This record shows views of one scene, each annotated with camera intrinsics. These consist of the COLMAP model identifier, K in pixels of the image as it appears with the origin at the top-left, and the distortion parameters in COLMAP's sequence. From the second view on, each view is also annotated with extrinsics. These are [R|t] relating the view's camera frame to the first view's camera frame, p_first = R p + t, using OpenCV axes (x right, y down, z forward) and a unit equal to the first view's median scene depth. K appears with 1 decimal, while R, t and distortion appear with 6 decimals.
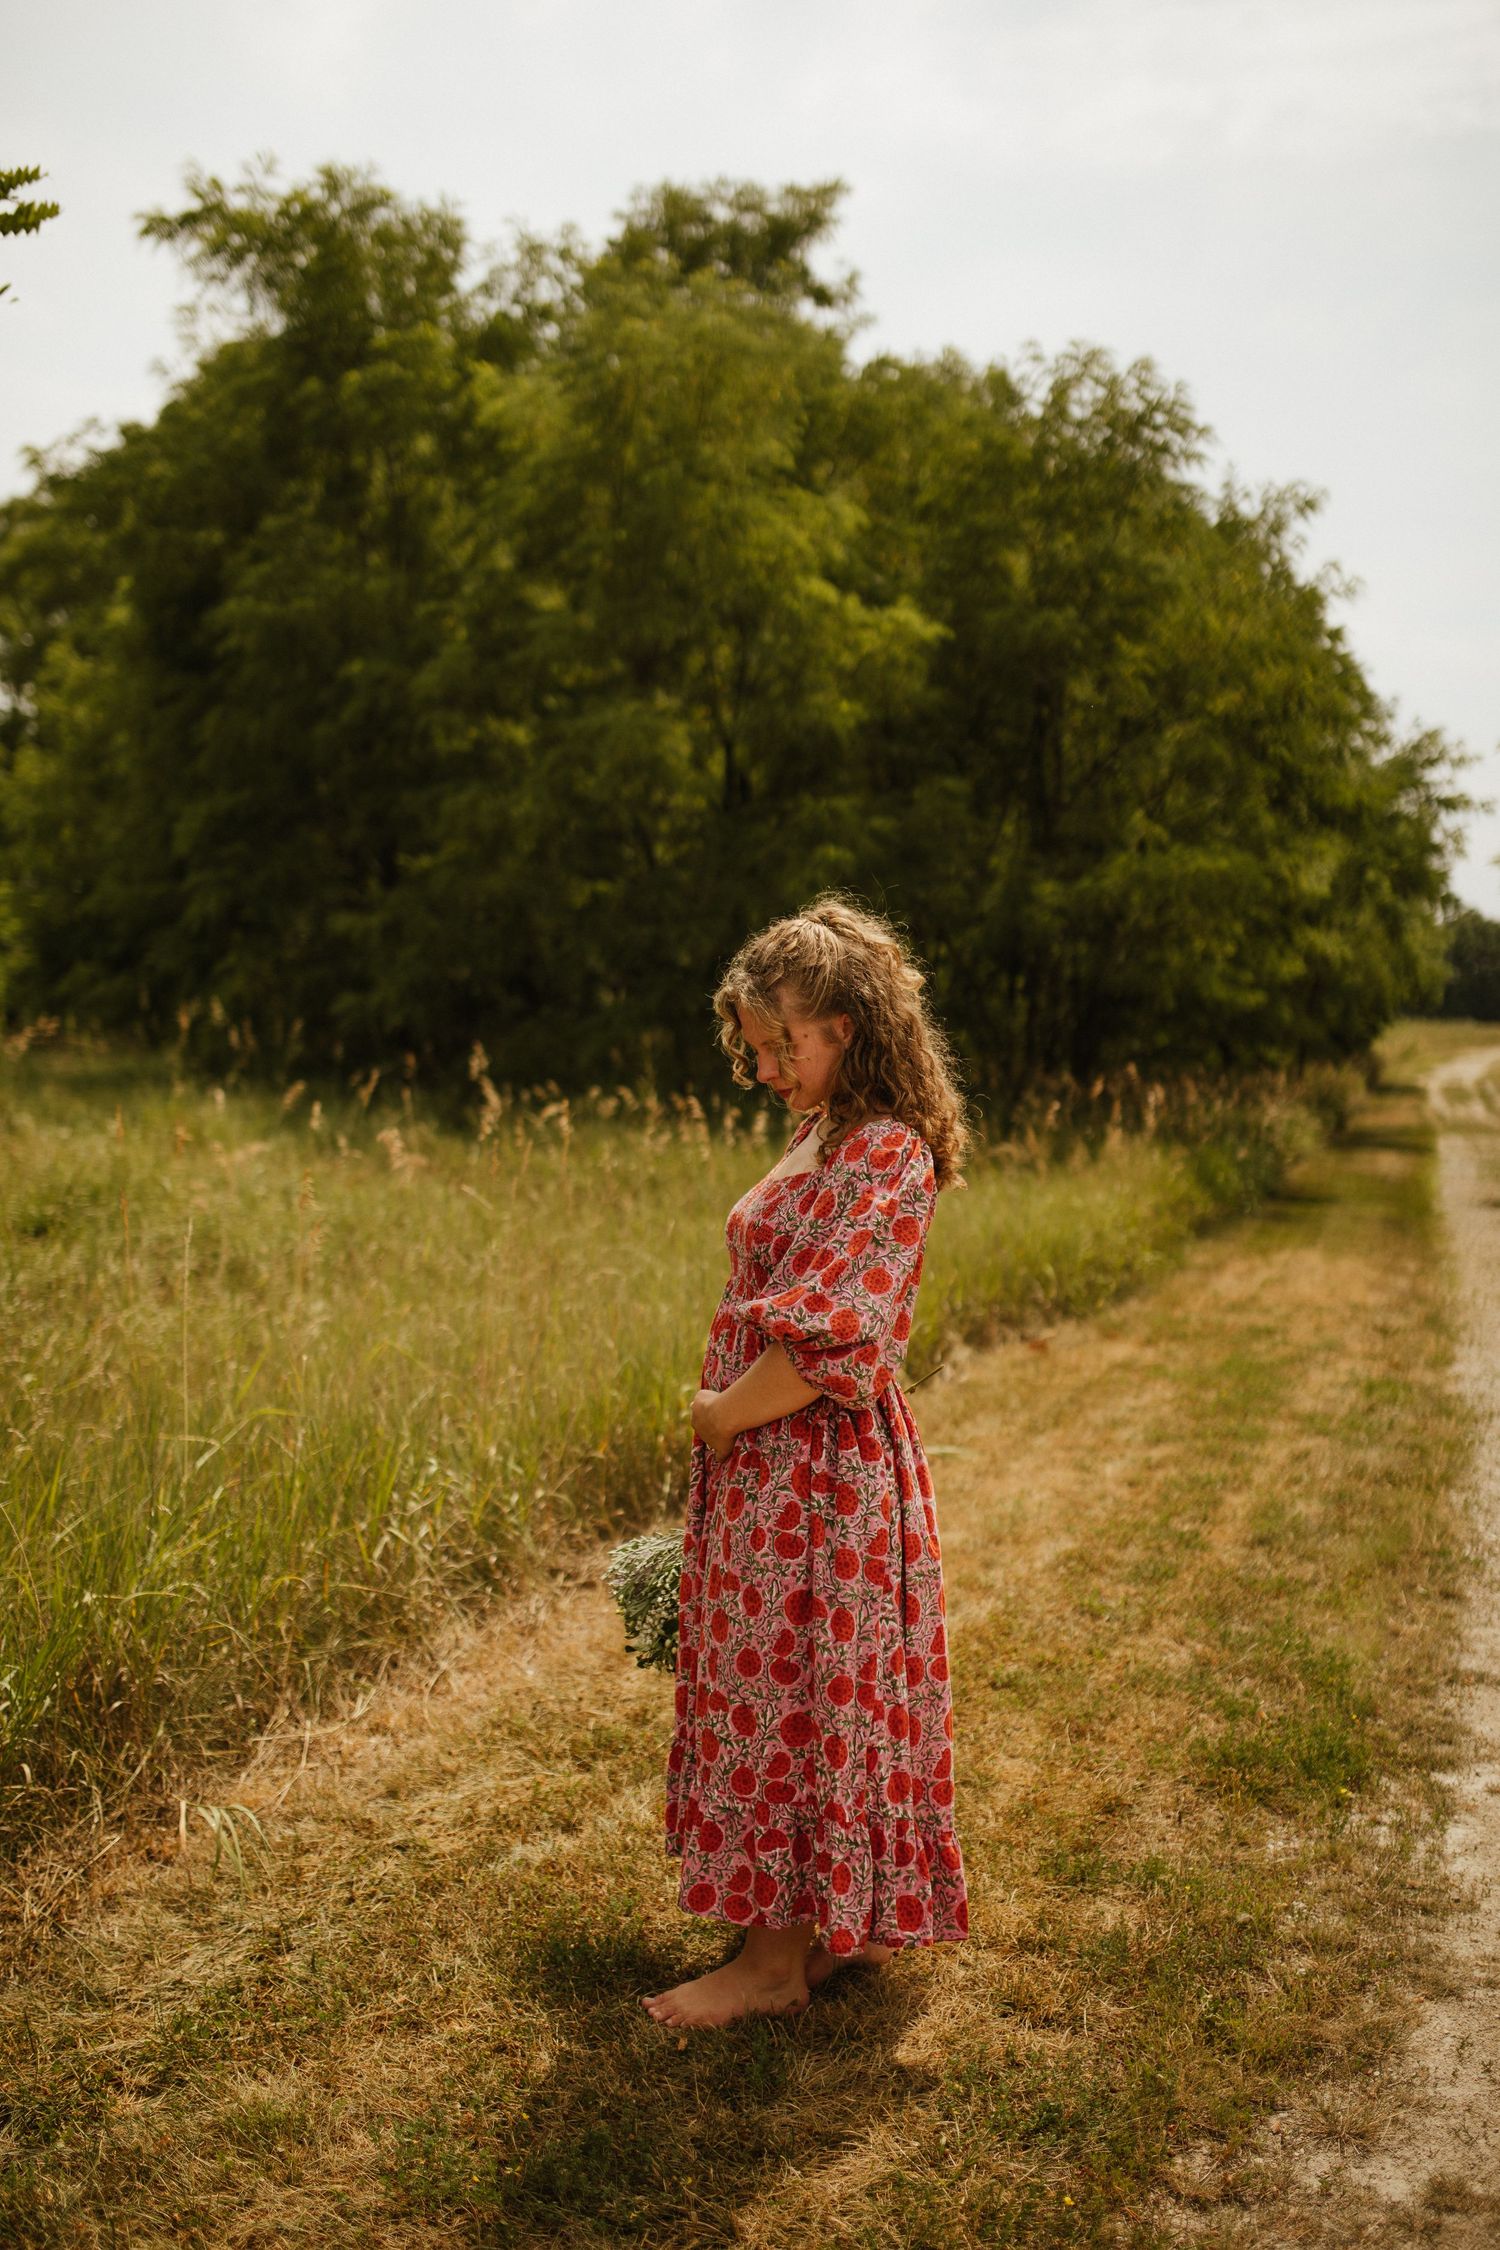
lens RADIAL K [[2194.5, 0, 756.5], [0, 2194.5, 1115.4], [0, 0, 1]] dist [-0.019202, 0.032496]
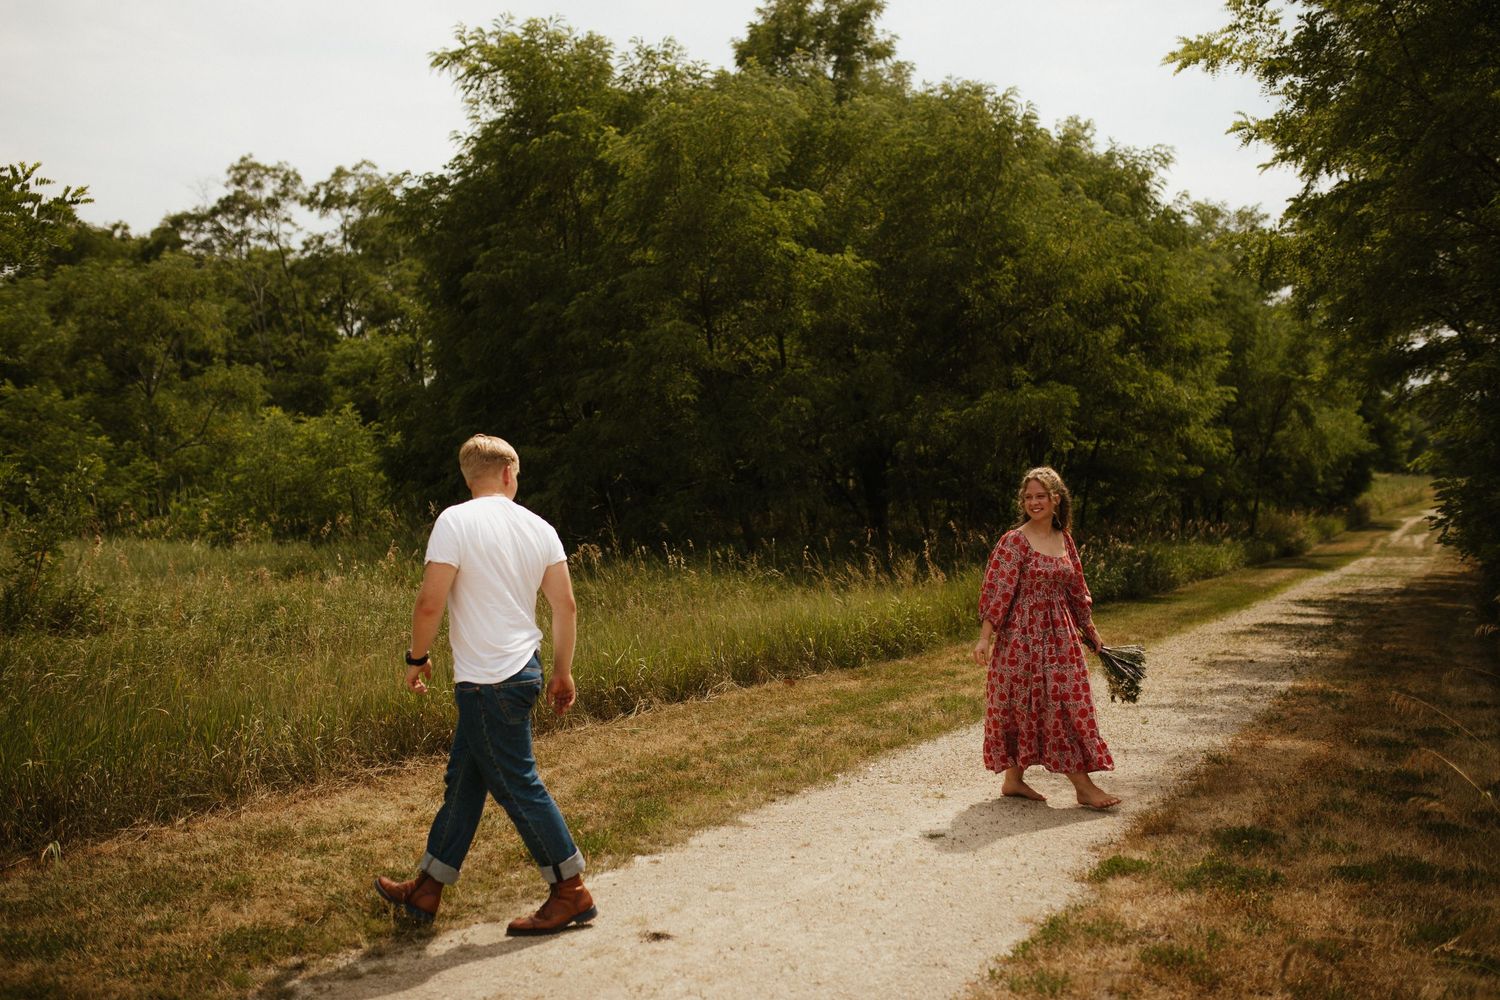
lens RADIAL K [[1463.0, 0, 774.7], [0, 1463.0, 502.1], [0, 0, 1]] dist [-0.019202, 0.032496]
pose [[0.985783, -0.036353, -0.164043, 0.139749], [0.029699, 0.998641, -0.042837, 0.005281], [0.165377, 0.037356, 0.985523, -0.081027]]
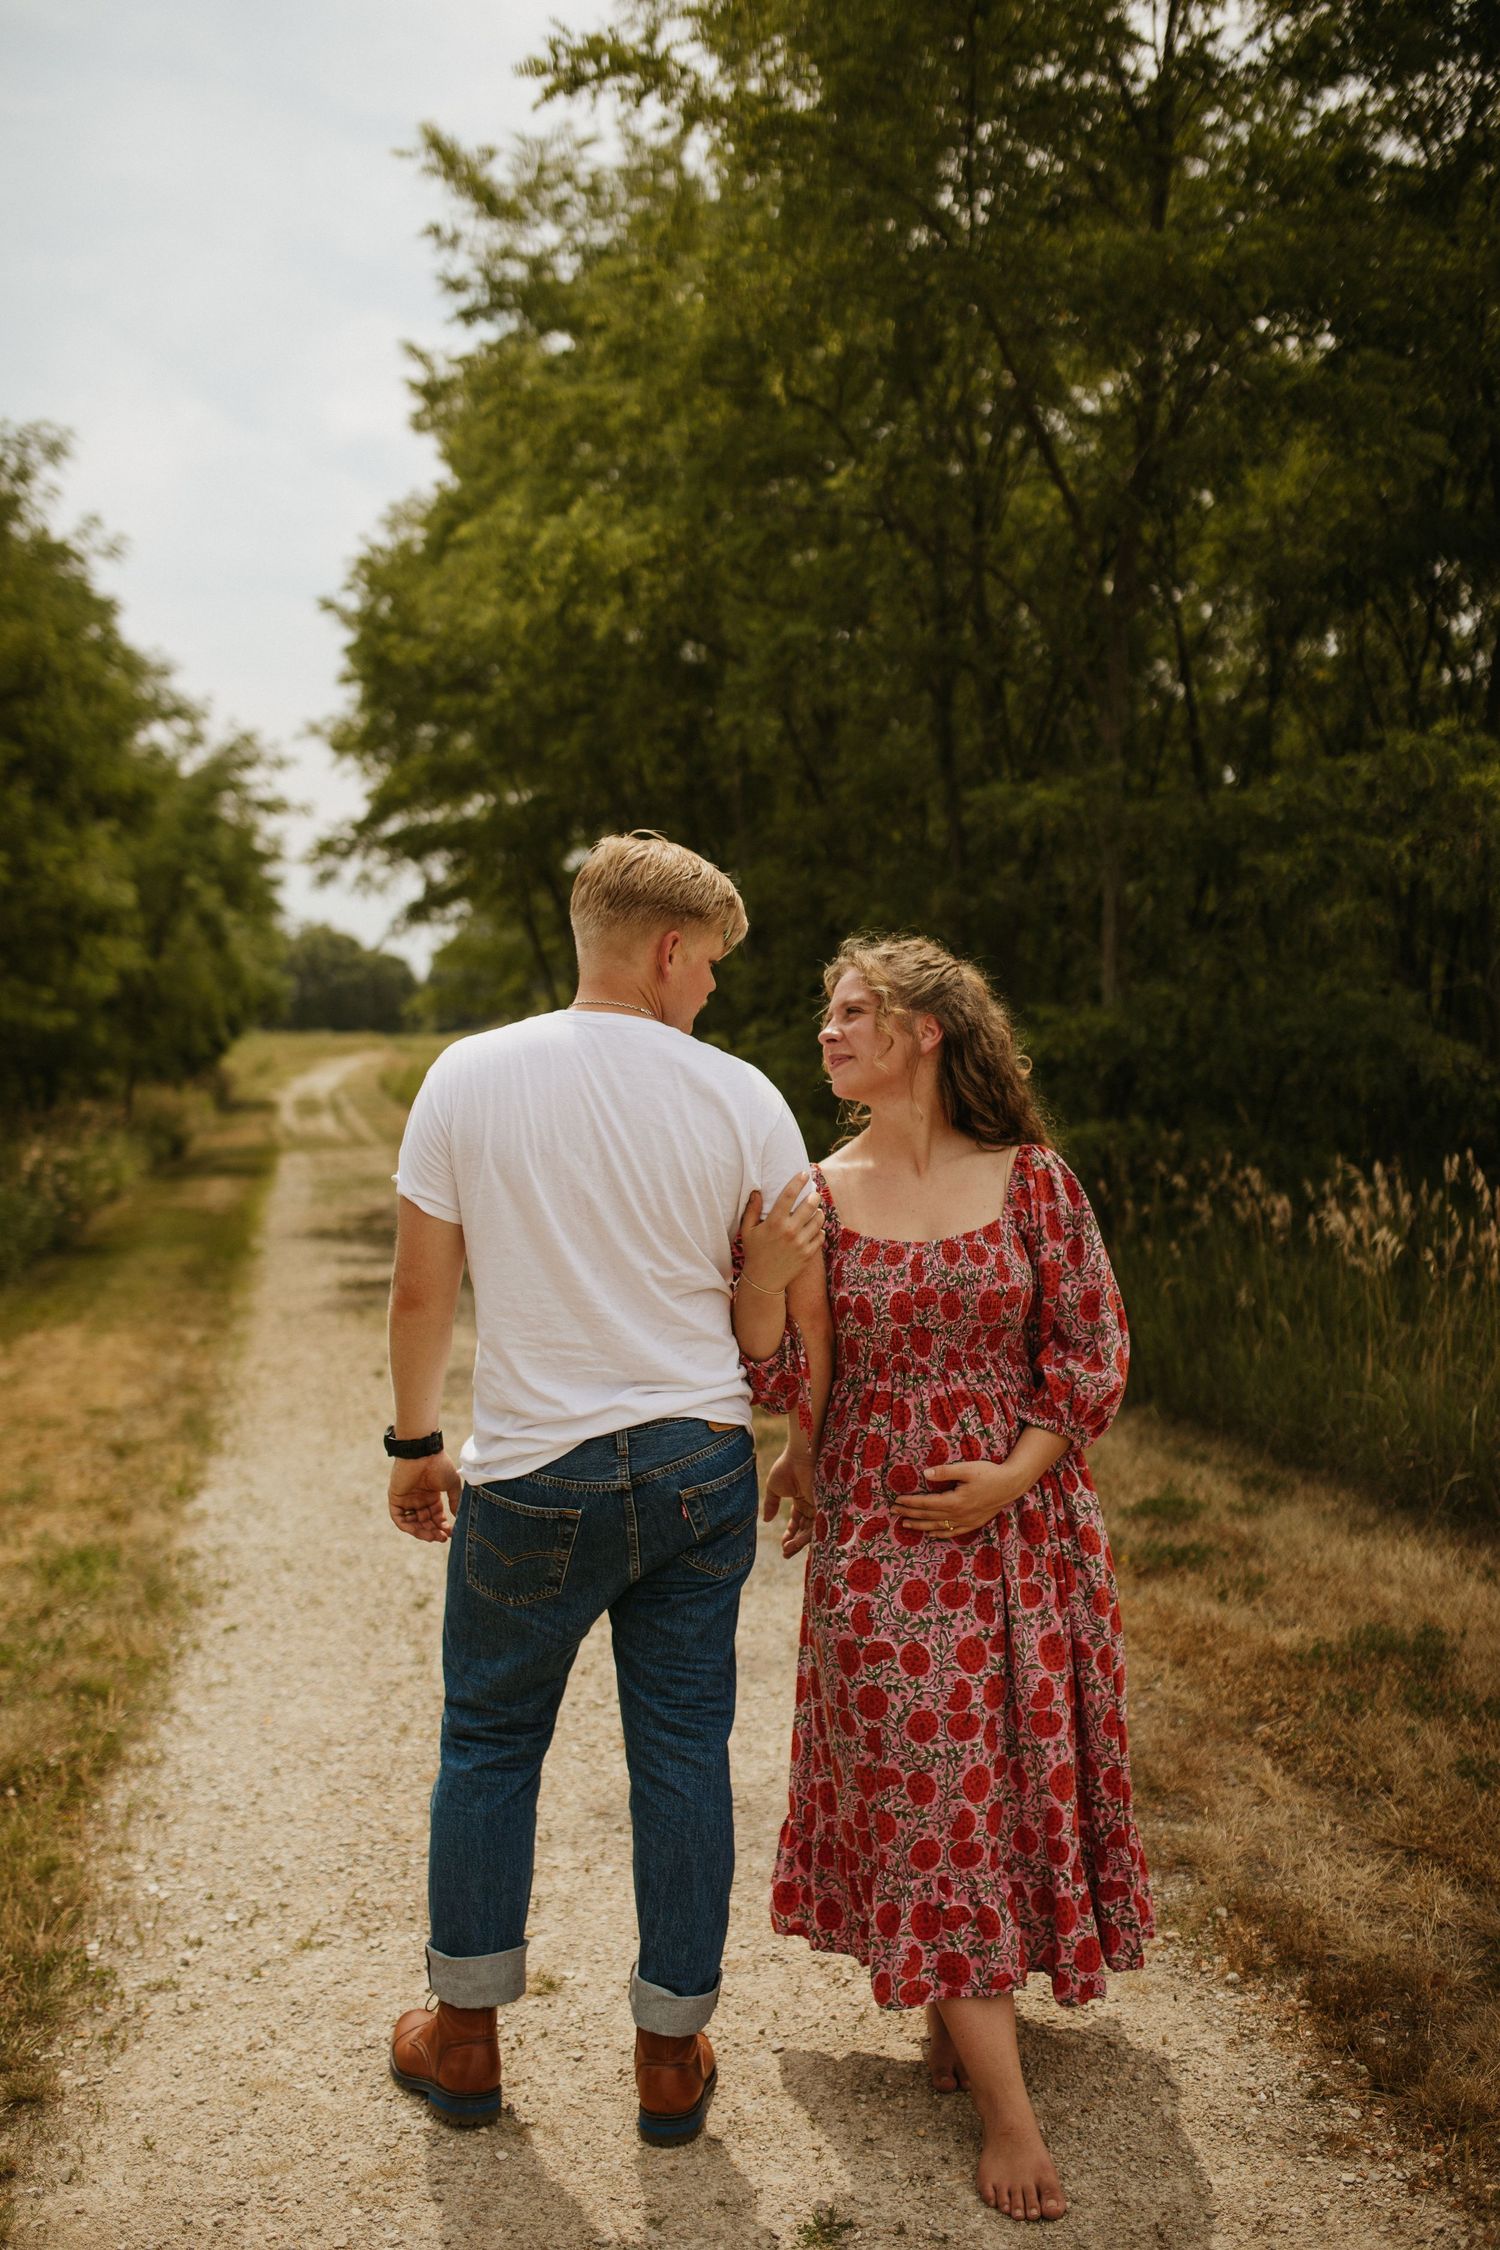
lens RADIAL K [[2194.5, 0, 756.5], [0, 2194.5, 1115.4], [0, 0, 1]] dist [-0.019202, 0.032496]
pose [[0.874472, -0.061962, 0.481102, 0.060786], [0.065646, 0.997801, 0.009188, -0.005184], [-0.480613, 0.023548, 0.876616, 0.112714]]
